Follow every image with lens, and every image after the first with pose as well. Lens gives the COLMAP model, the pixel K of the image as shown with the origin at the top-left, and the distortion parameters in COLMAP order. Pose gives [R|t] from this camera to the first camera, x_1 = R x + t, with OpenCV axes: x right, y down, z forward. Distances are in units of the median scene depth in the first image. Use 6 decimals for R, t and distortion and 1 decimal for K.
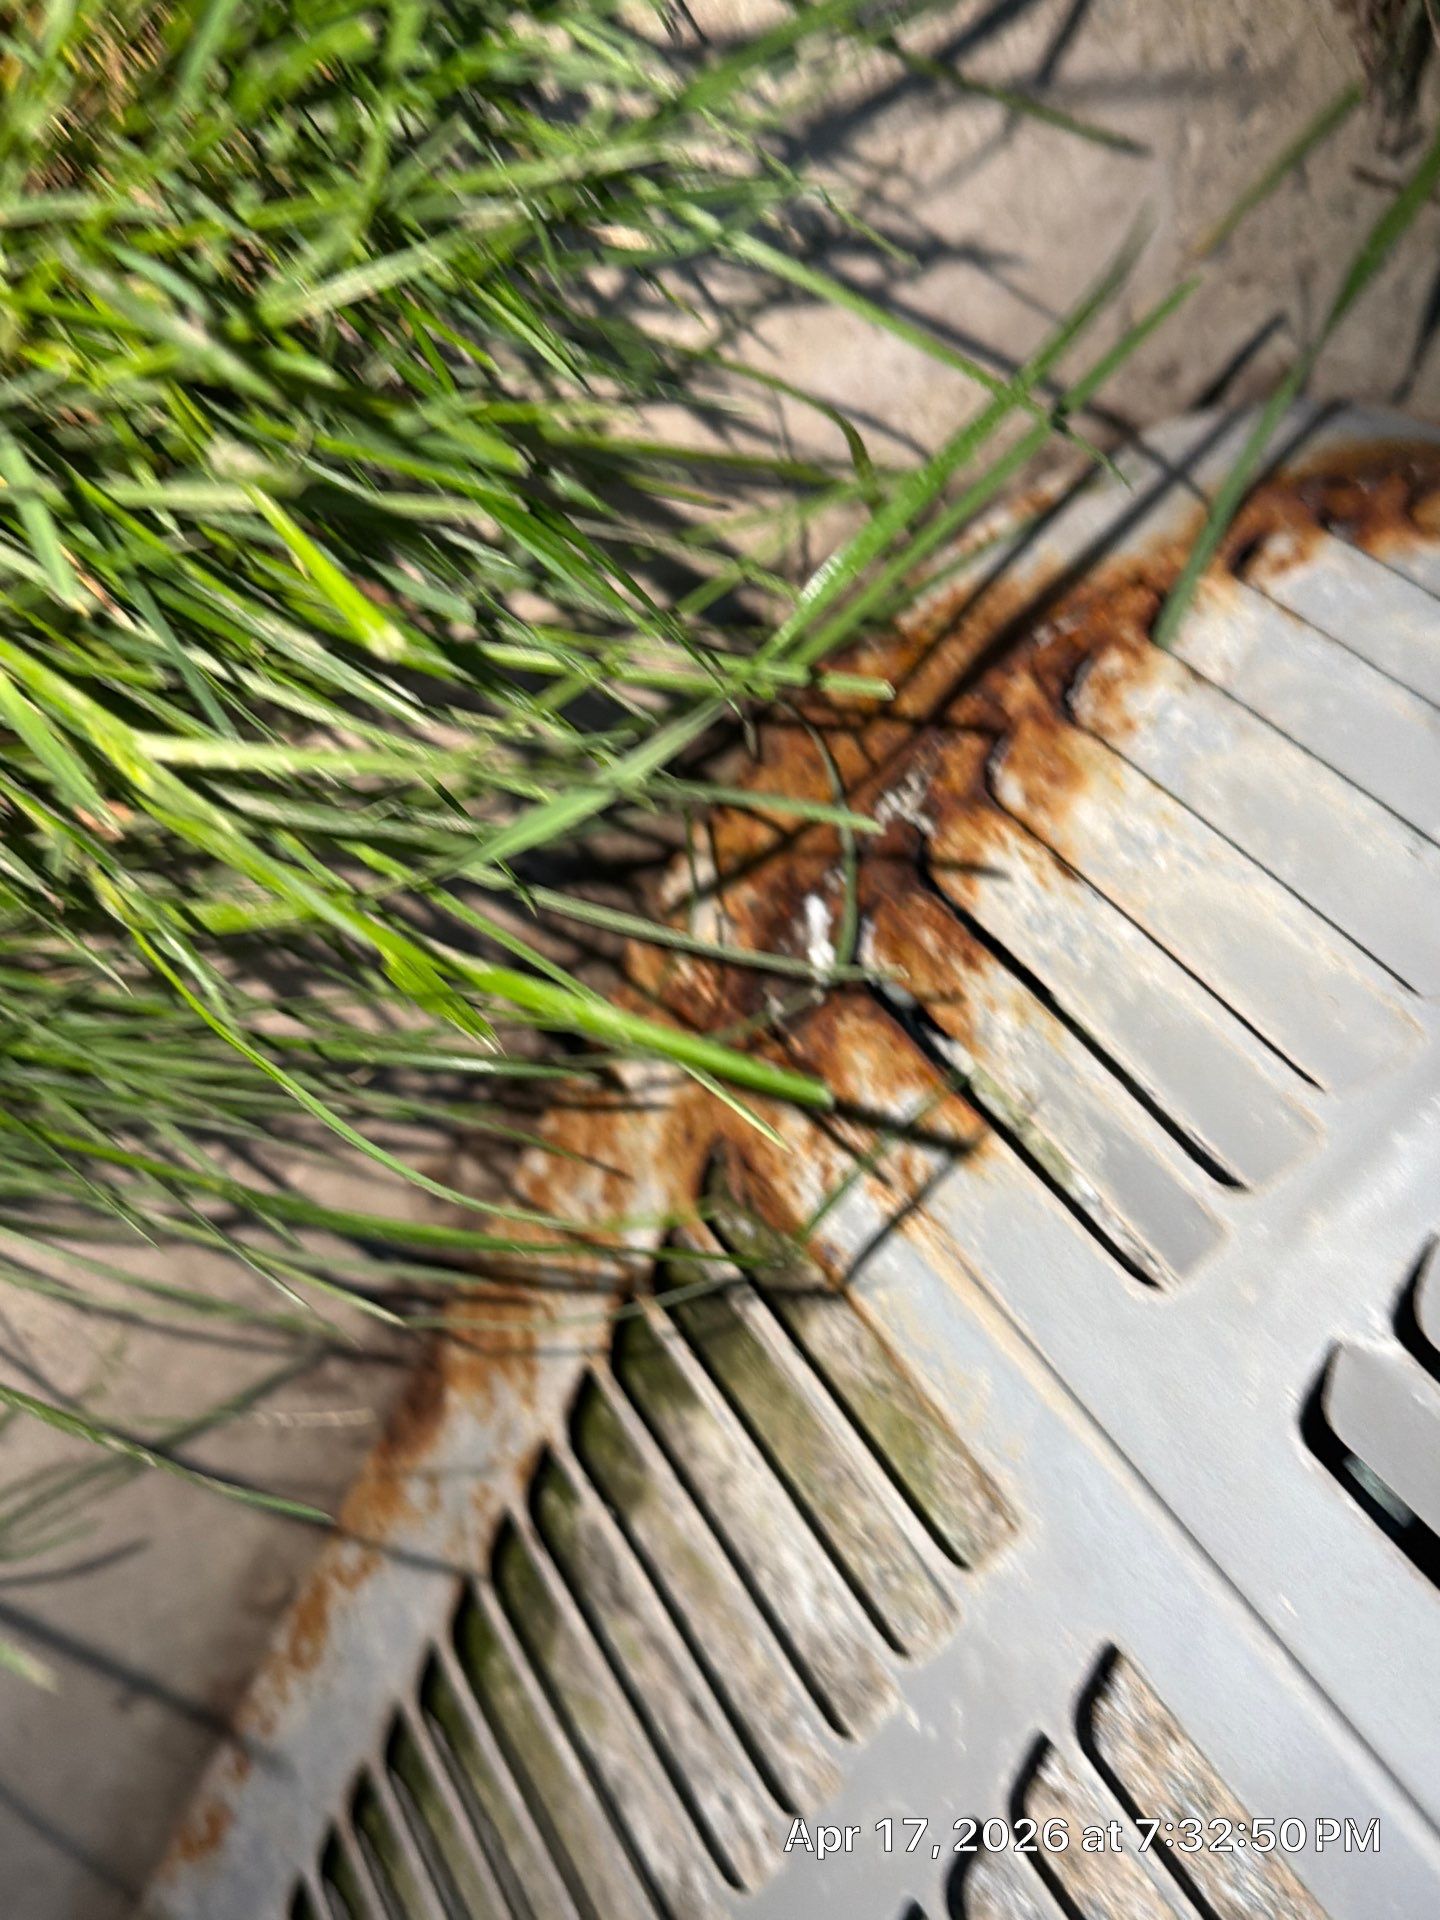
lens RADIAL K [[1805.5, 0, 720.0], [0, 1805.5, 960.0], [0, 0, 1]] dist [0.152825, -0.368951]
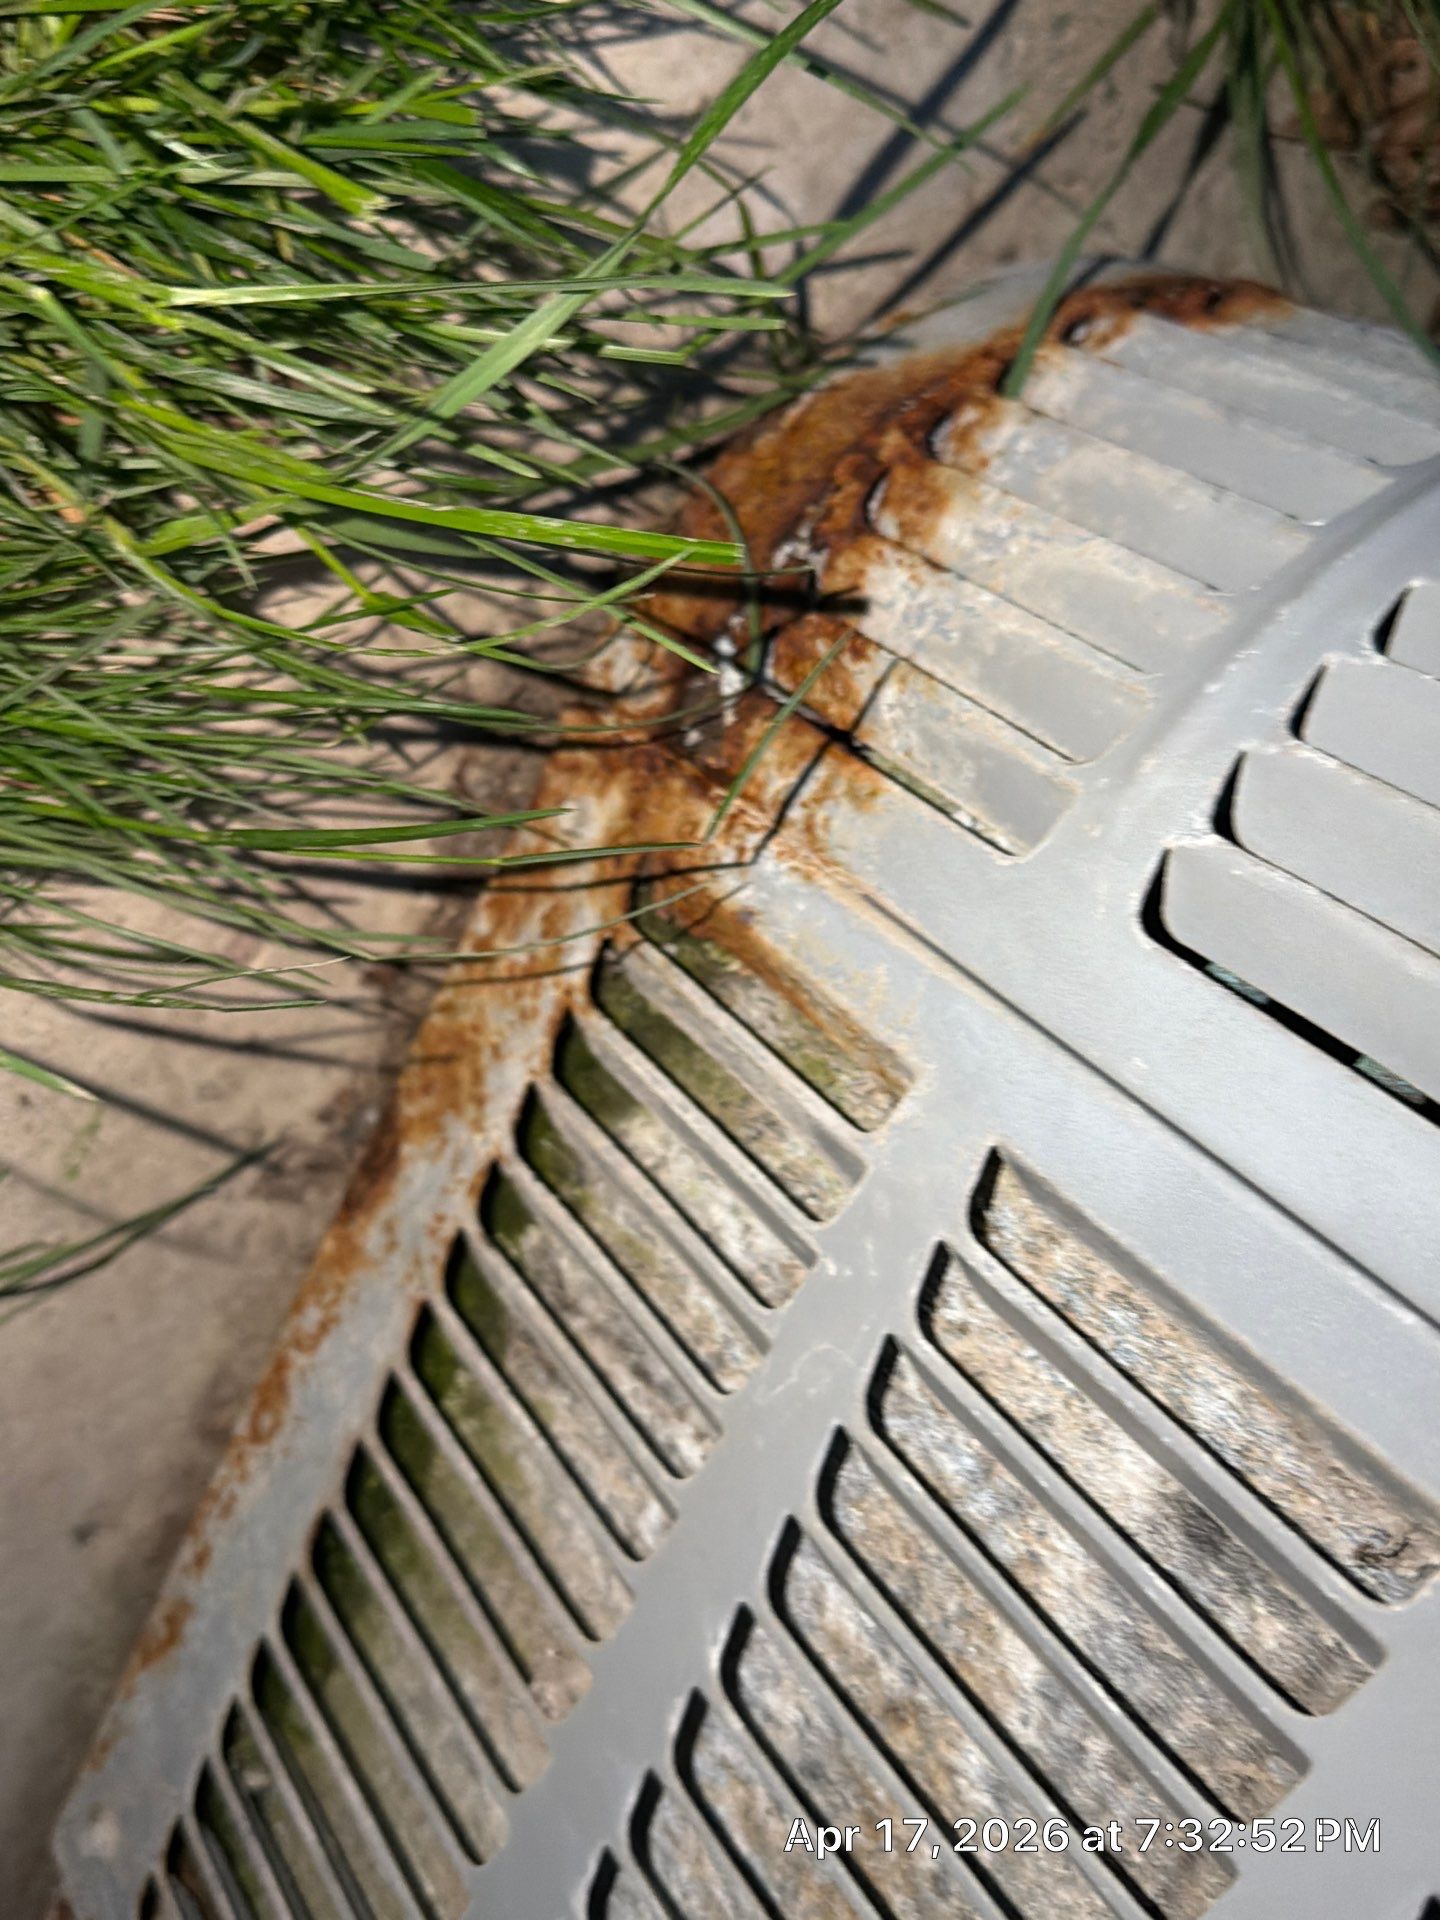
lens RADIAL K [[1818.0, 0, 720.0], [0, 1818.0, 960.0], [0, 0, 1]] dist [0.173670, -0.475482]
pose [[0.998190, -0.027247, 0.053612, -0.017889], [0.032931, 0.993587, -0.108173, 0.306915], [-0.050321, 0.109743, 0.992685, -0.133987]]
